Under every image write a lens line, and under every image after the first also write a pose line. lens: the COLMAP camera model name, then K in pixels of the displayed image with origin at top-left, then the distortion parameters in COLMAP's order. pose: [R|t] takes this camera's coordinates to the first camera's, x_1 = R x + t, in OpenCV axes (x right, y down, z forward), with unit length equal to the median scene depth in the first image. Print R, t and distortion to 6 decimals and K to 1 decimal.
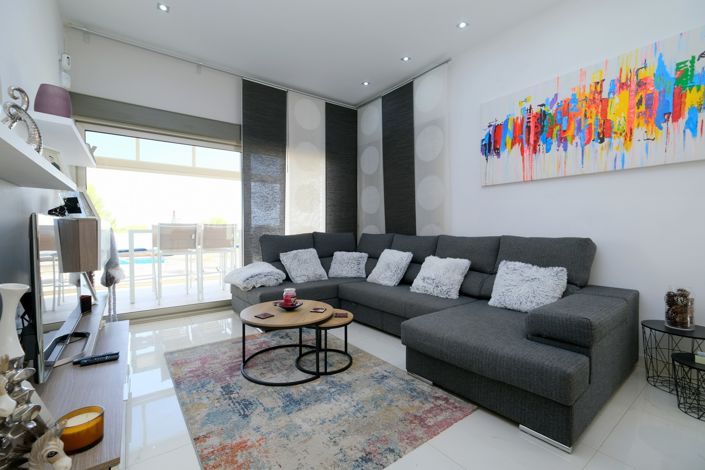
lens RADIAL K [[310.1, 0, 357.8], [0, 310.1, 236.3], [0, 0, 1]] dist [-0.007083, 0.001754]
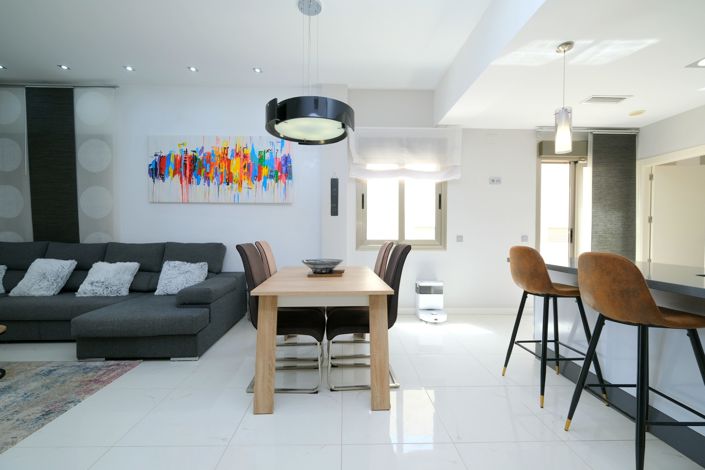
lens RADIAL K [[310.1, 0, 351.7], [0, 310.1, 236.1], [0, 0, 1]] dist [-0.007083, 0.001754]
pose [[0.598683, -0.011384, 0.800905, -0.130424], [0.015797, 0.999872, 0.002404, -0.020777], [-0.800831, 0.011213, 0.598786, -0.469346]]
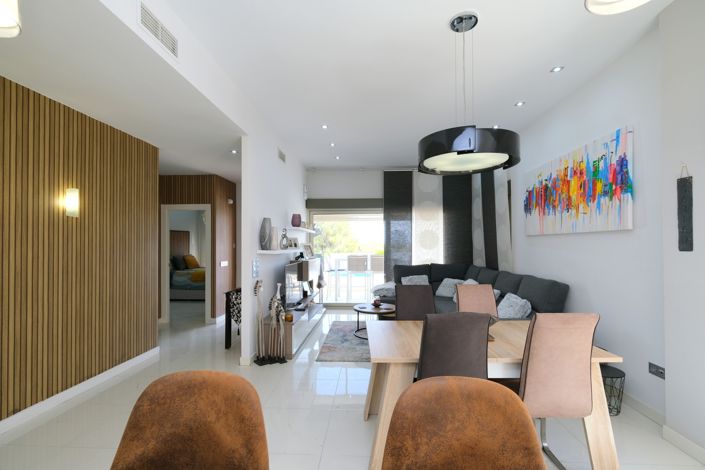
lens RADIAL K [[310.1, 0, 347.8], [0, 310.1, 241.9], [0, 0, 1]] dist [-0.007083, 0.001754]
pose [[0.771805, -0.011669, -0.635752, 0.814340], [-0.014784, 0.999232, -0.036289, -0.095474], [0.635687, 0.037407, 0.771040, -0.607611]]
